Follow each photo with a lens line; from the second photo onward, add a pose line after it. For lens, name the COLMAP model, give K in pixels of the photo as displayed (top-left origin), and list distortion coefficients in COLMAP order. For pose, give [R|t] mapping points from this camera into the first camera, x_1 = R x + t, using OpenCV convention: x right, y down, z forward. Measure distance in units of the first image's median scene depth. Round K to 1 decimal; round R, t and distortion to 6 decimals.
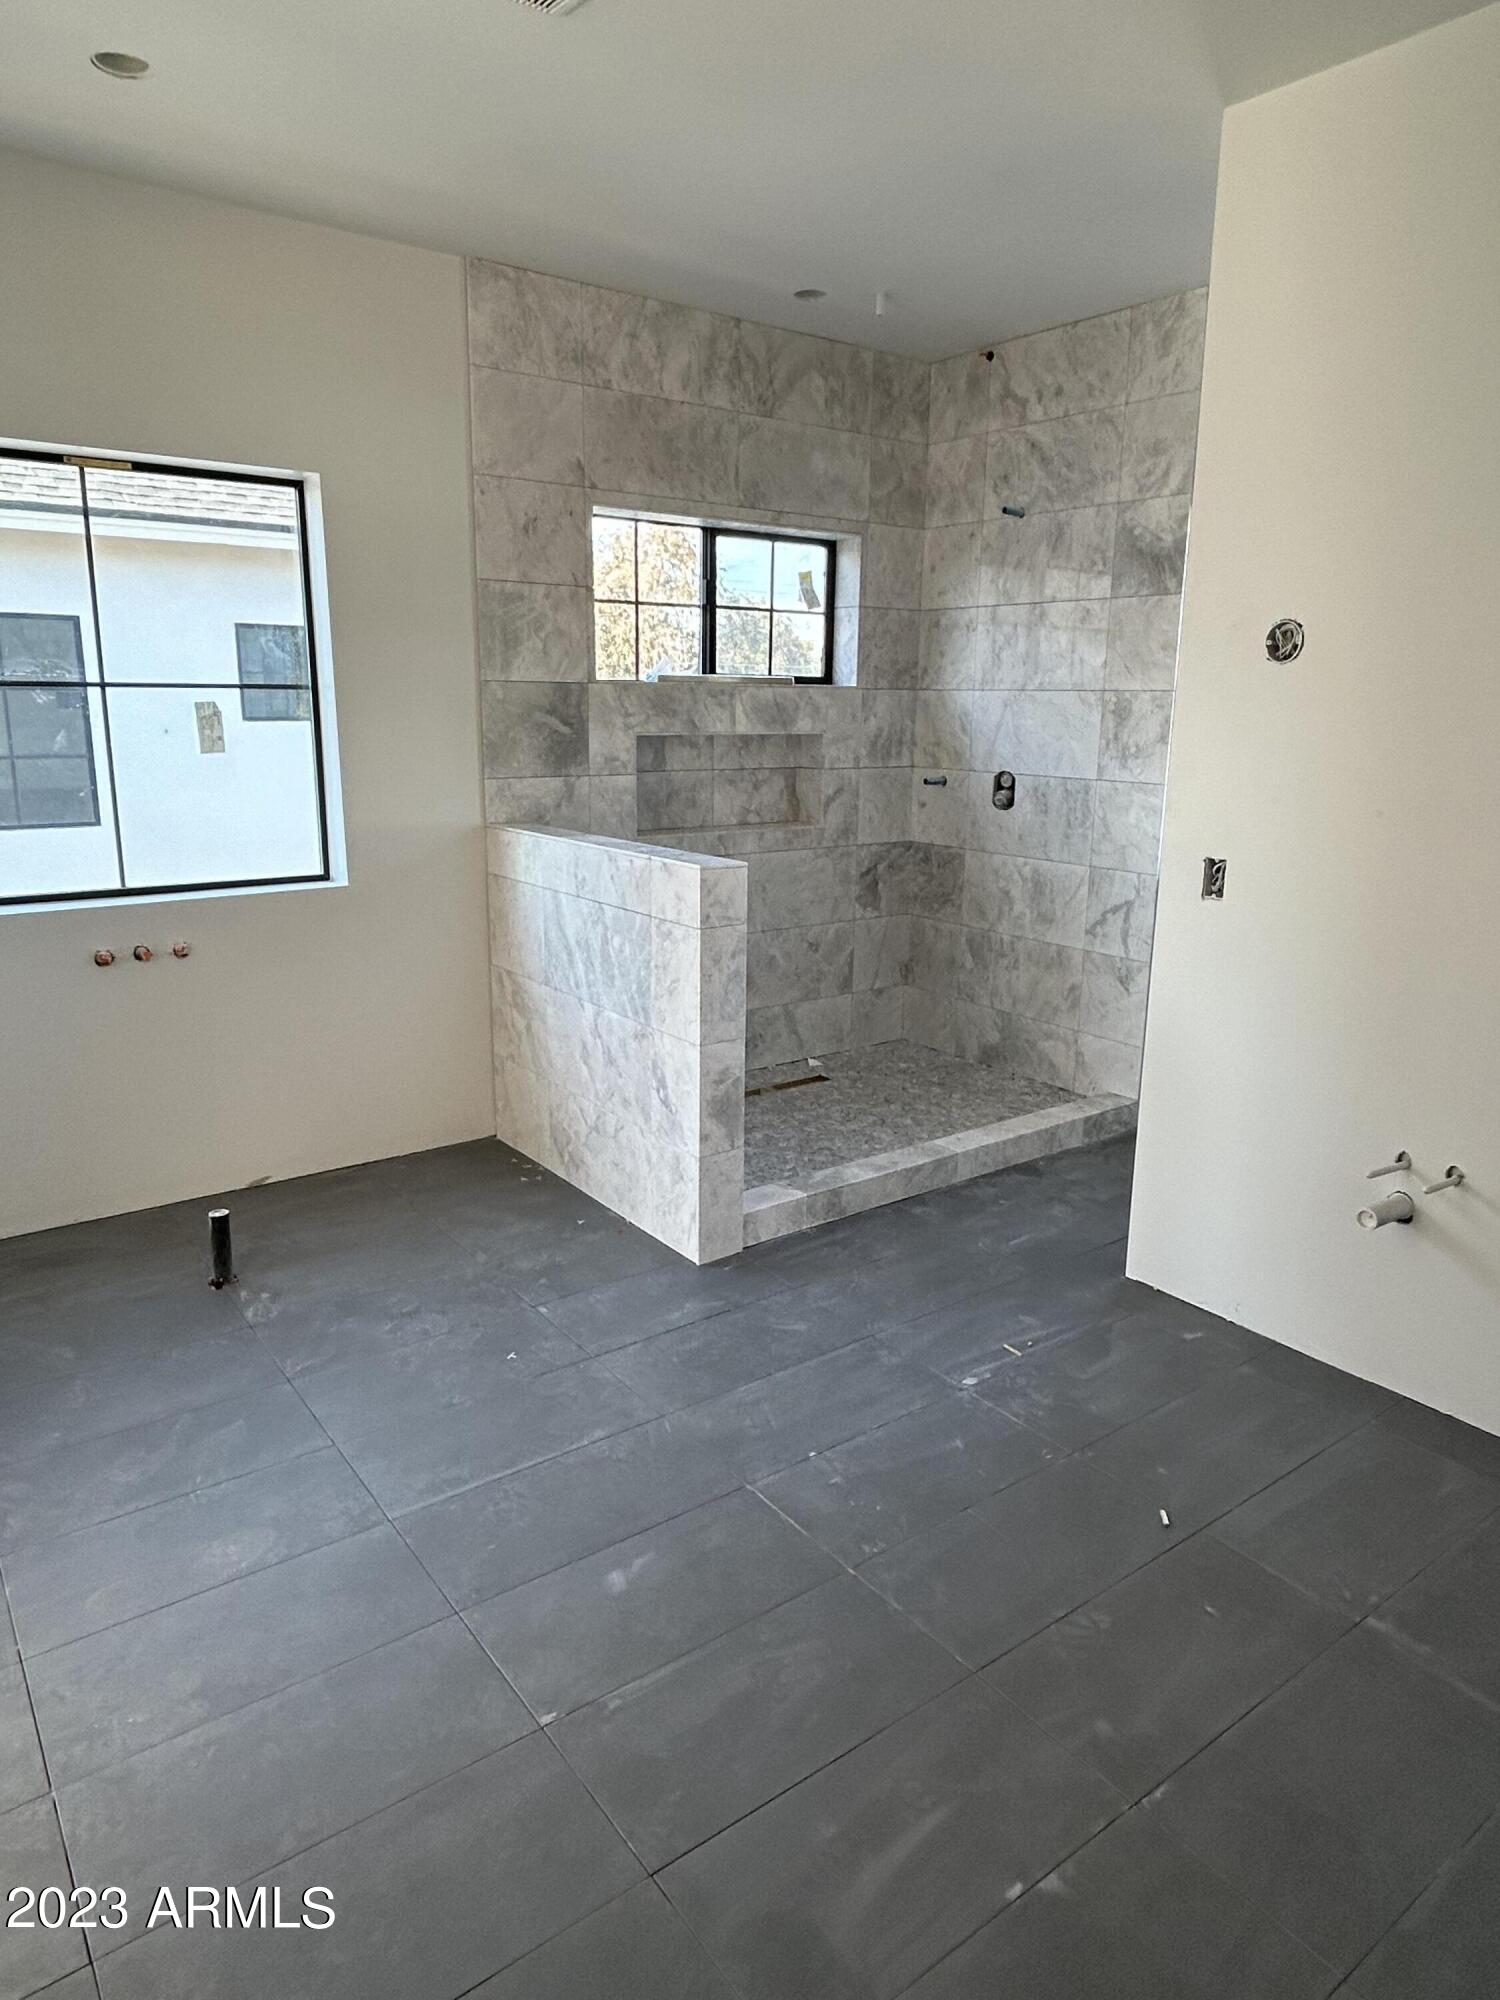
lens RADIAL K [[1235.7, 0, 750.0], [0, 1235.7, 1000.0], [0, 0, 1]] dist [-0.004169, -0.004233]
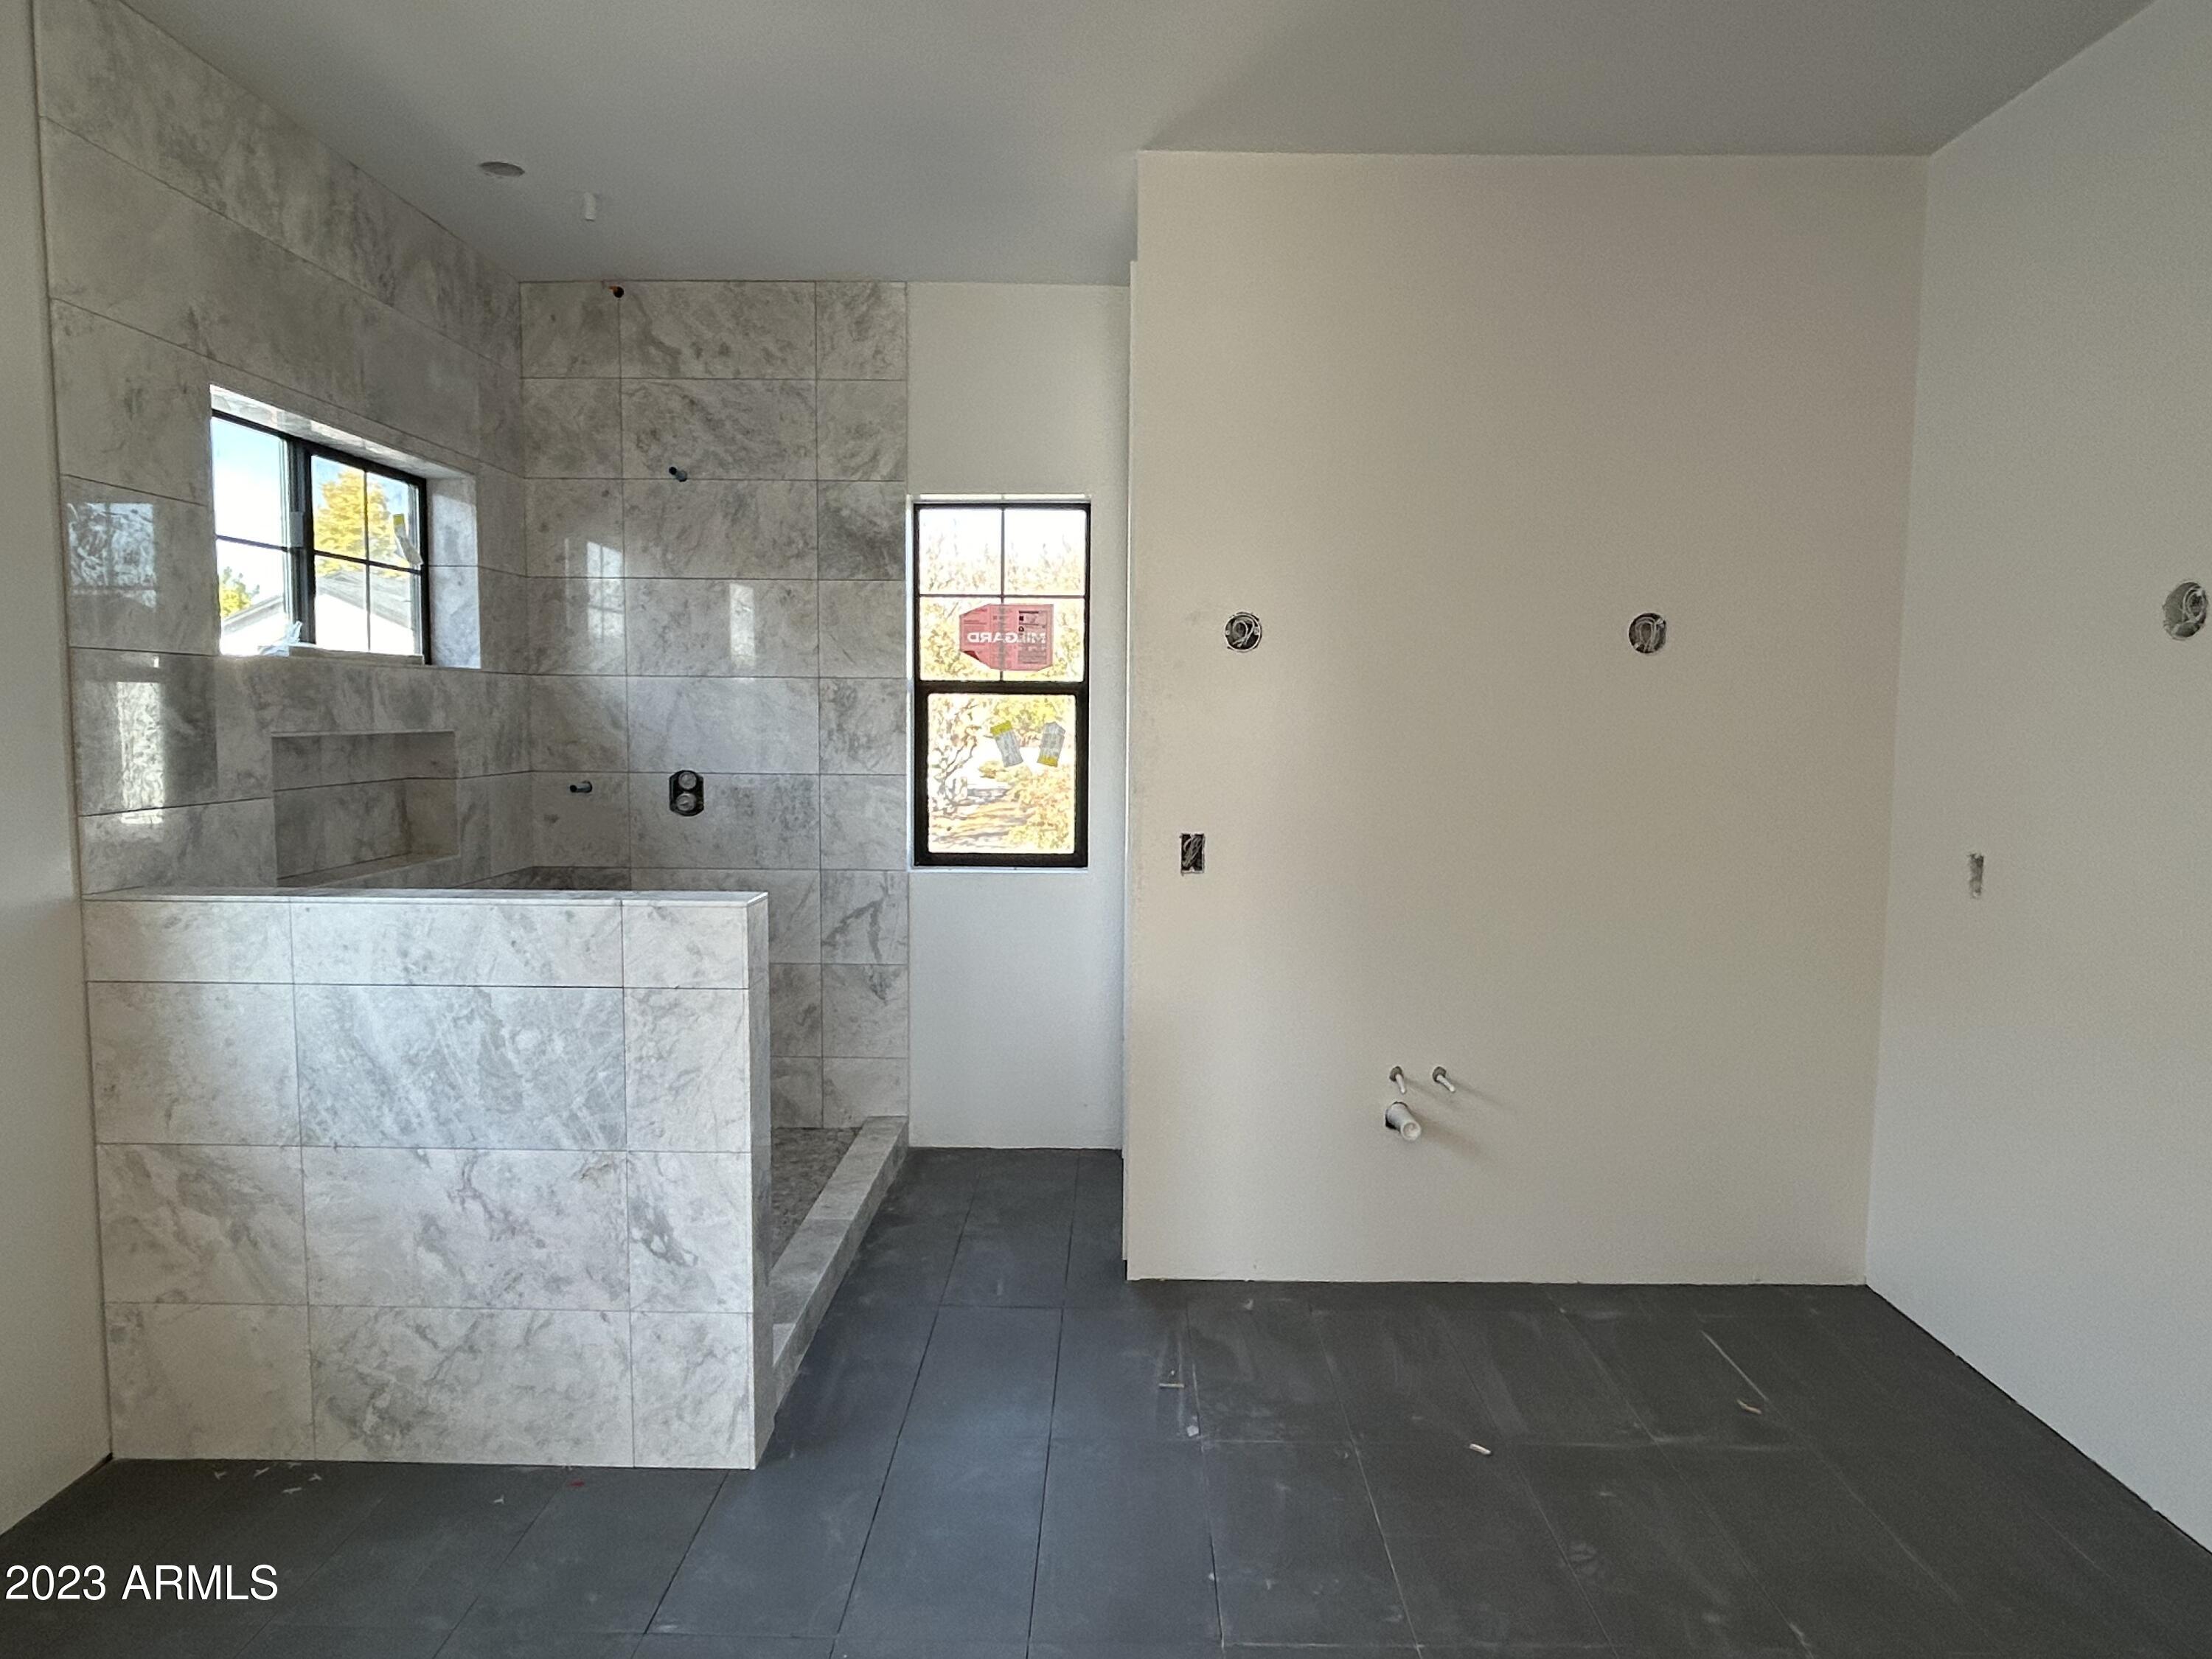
lens RADIAL K [[1366.7, 0, 1097.5], [0, 1366.7, 838.1], [0, 0, 1]] dist [-0.004169, -0.004233]
pose [[0.613234, -0.080417, 0.785797, -0.375761], [0.185620, 0.981618, -0.044400, -0.049663], [-0.767782, 0.173087, 0.616888, 0.232424]]
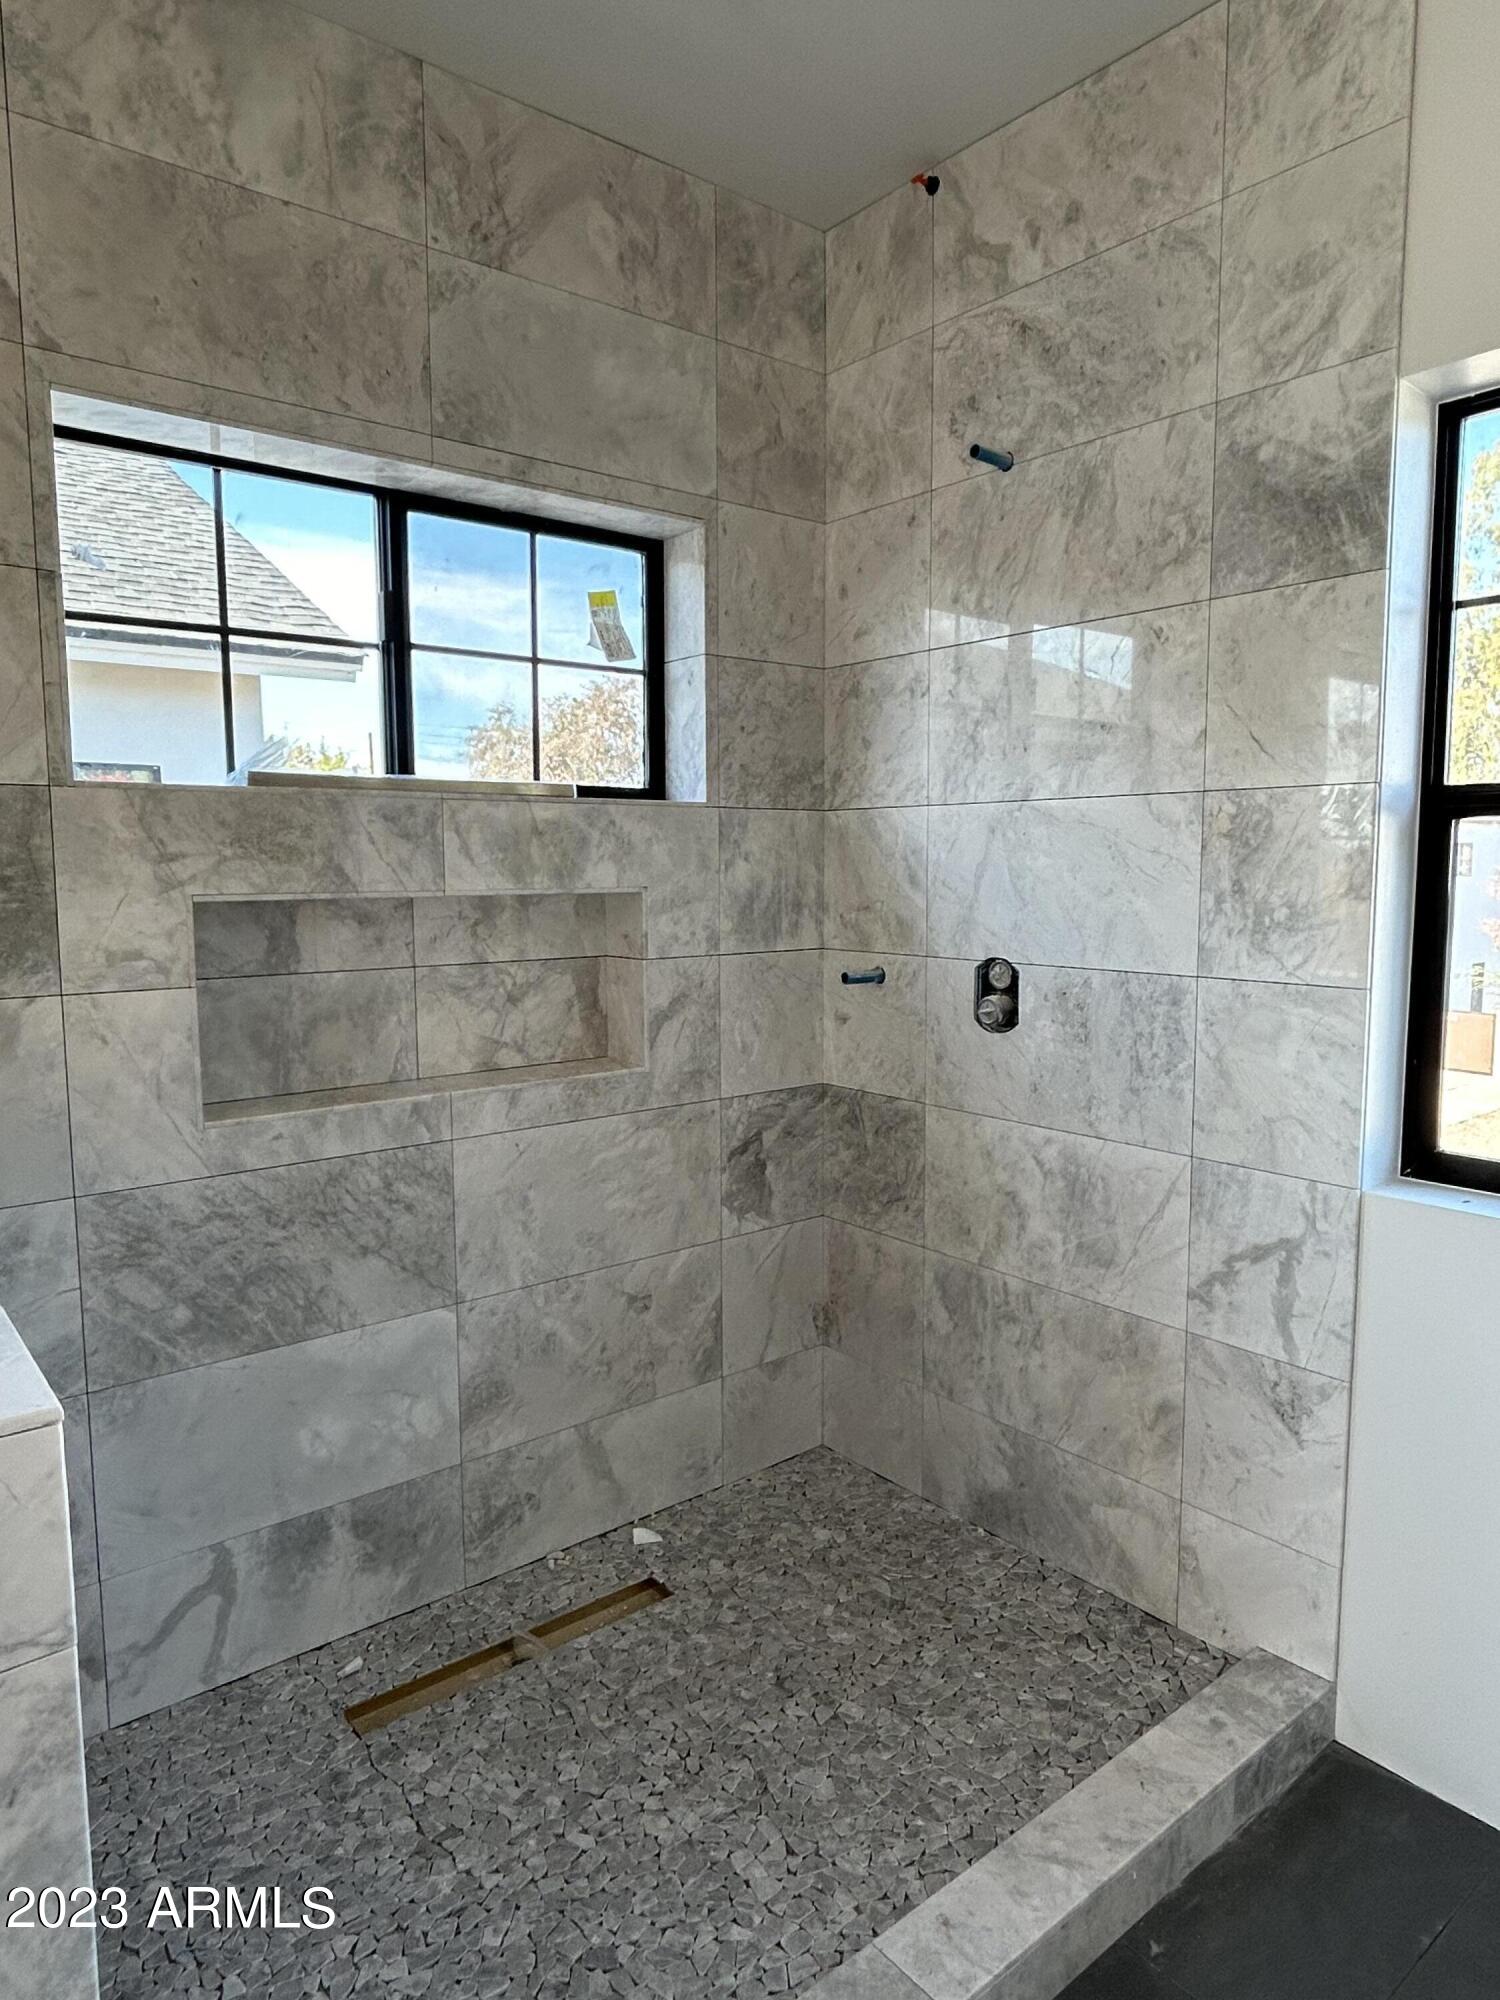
lens RADIAL K [[1243.3, 0, 754.8], [0, 1243.3, 994.2], [0, 0, 1]] dist [-0.002926, -0.002944]
pose [[0.998918, -0.020873, 0.041569, 0.090133], [0.026254, 0.990713, -0.133413, -0.110836], [-0.038398, 0.134360, 0.990188, 0.527383]]
